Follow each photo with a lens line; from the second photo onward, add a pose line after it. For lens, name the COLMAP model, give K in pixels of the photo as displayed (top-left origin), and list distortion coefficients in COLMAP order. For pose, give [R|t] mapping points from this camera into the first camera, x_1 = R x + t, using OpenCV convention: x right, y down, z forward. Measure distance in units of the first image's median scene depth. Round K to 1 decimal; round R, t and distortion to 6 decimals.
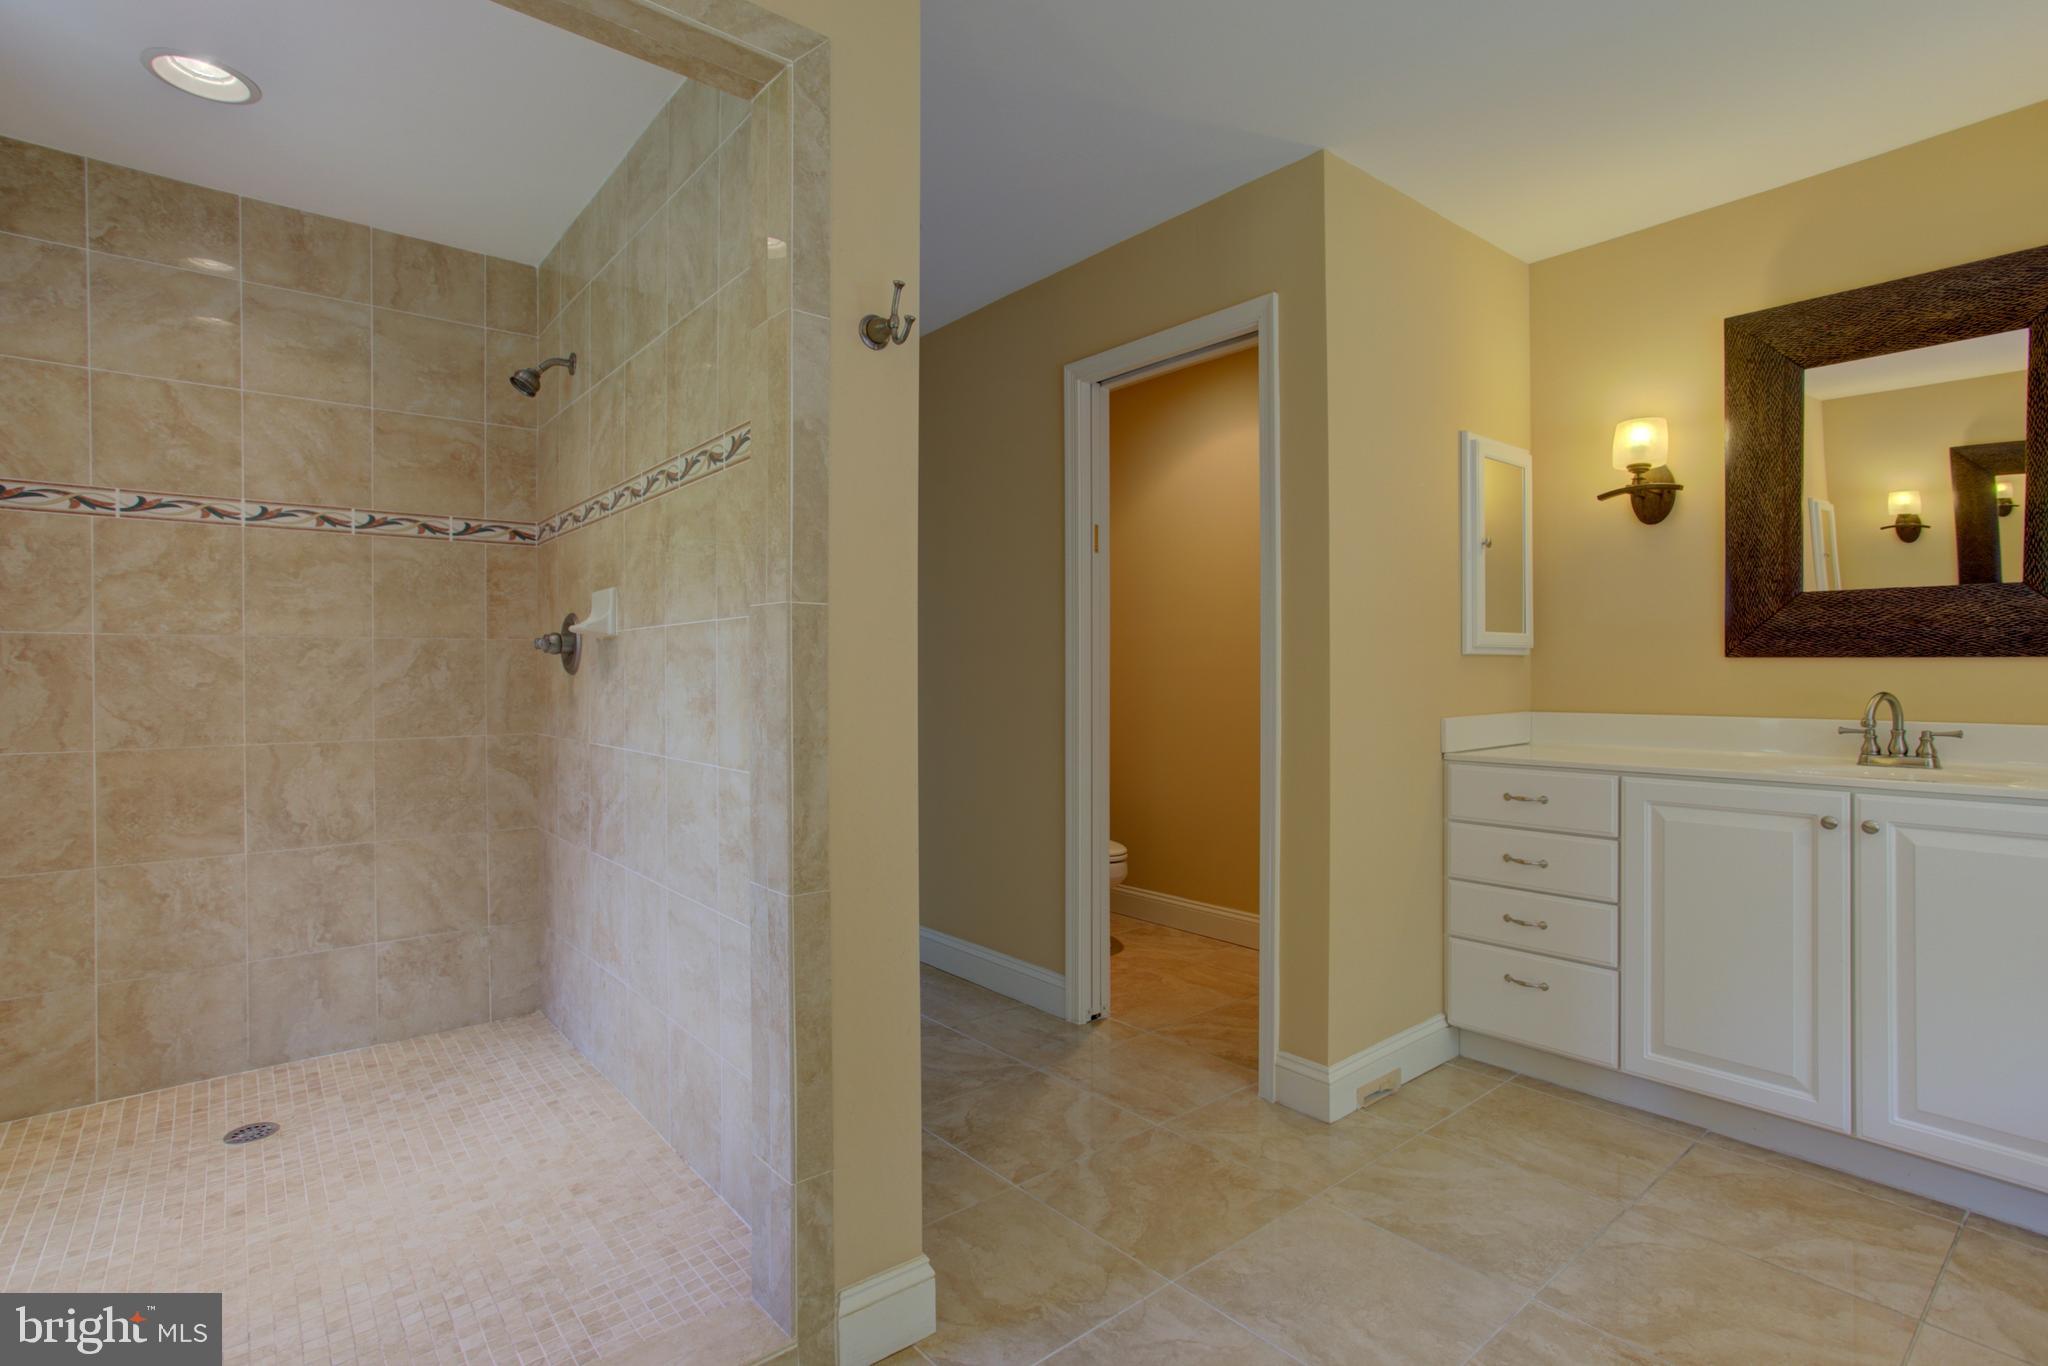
lens RADIAL K [[999.7, 0, 1035.6], [0, 999.7, 673.2], [0, 0, 1]] dist [-0.014815, 0.028713]
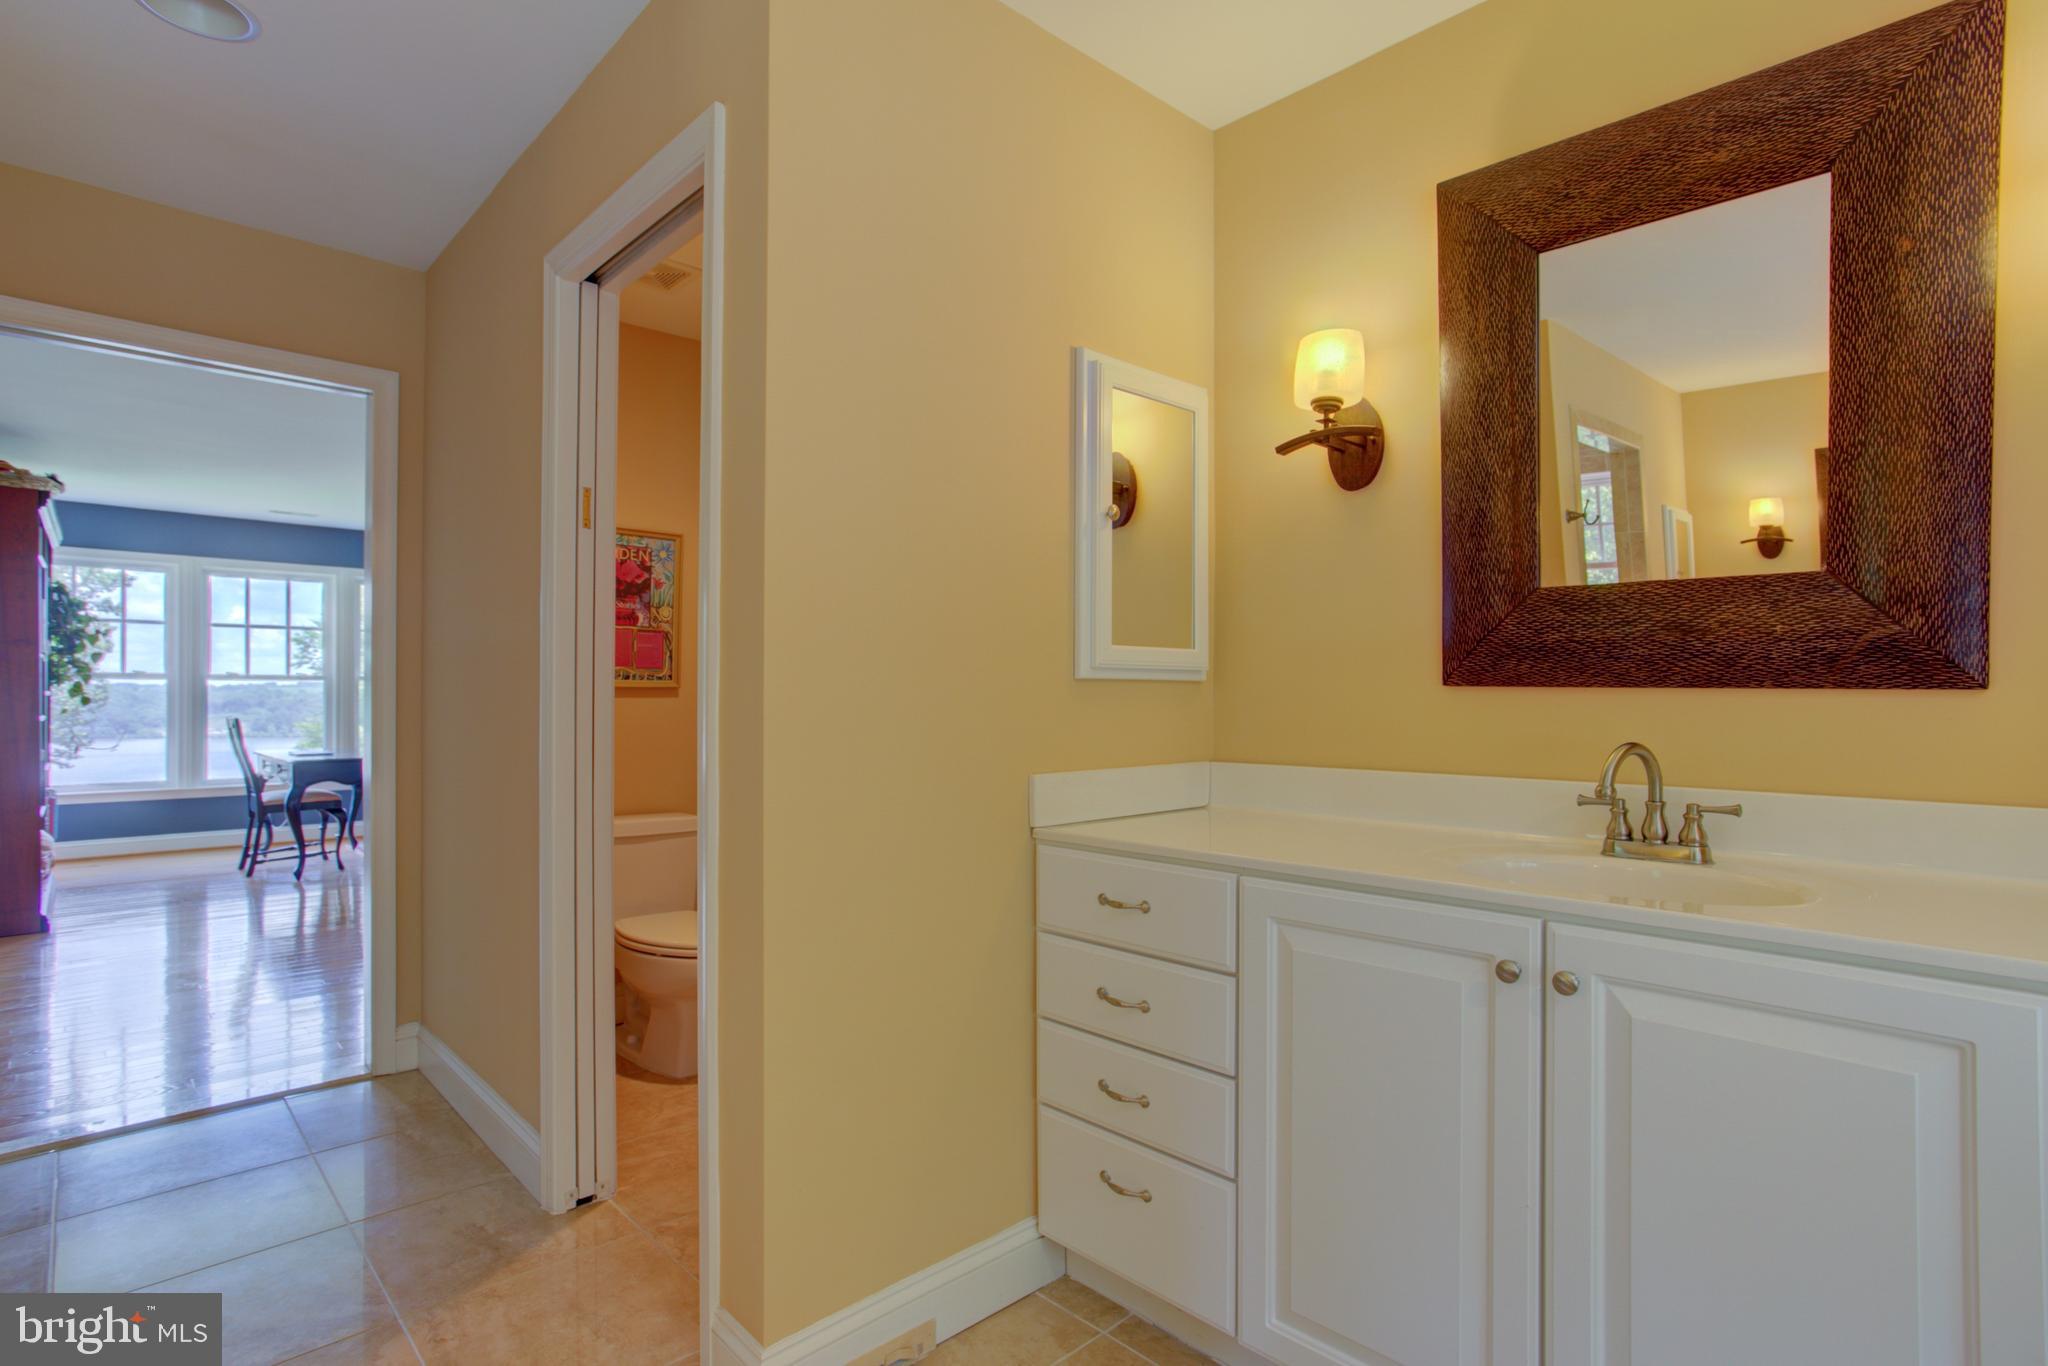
lens RADIAL K [[1036.0, 0, 1002.5], [0, 1036.0, 690.6], [0, 0, 1]] dist [-0.038691, 0.033216]
pose [[0.998959, 0.007805, 0.044946, 0.395074], [-0.007471, 0.999943, -0.007592, -0.005658], [-0.045002, 0.007248, 0.998961, 0.350134]]
